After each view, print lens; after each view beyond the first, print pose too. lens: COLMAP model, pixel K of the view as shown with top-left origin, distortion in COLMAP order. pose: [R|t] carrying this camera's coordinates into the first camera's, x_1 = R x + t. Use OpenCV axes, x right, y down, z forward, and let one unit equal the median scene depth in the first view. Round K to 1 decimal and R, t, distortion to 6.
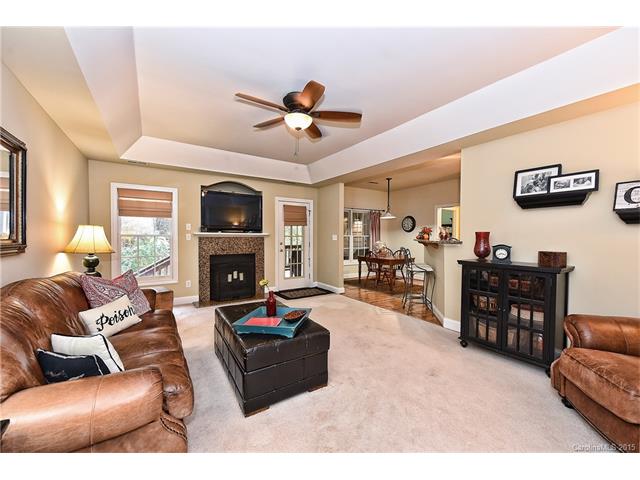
lens RADIAL K [[264.7, 0, 319.0], [0, 264.7, 240.8], [0, 0, 1]] dist [-0.000501, 0.000003]
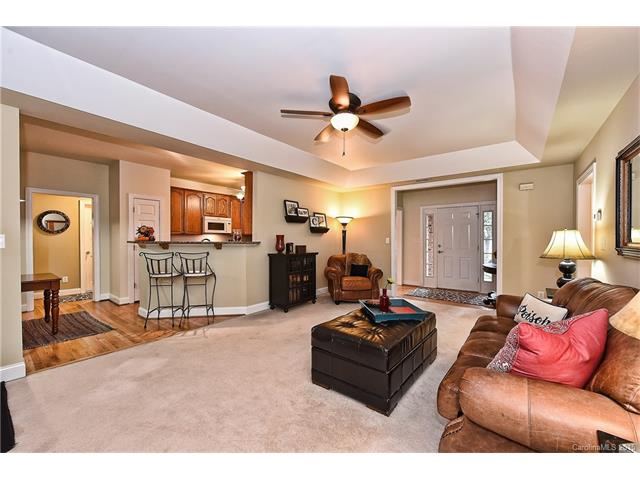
lens RADIAL K [[264.7, 0, 319.0], [0, 264.7, 240.8], [0, 0, 1]] dist [-0.000501, 0.000003]
pose [[-0.341950, -0.020096, 0.939503, -0.946518], [0.014946, 0.999529, 0.026820, -0.039977], [-0.939599, 0.023213, -0.341488, 1.385274]]
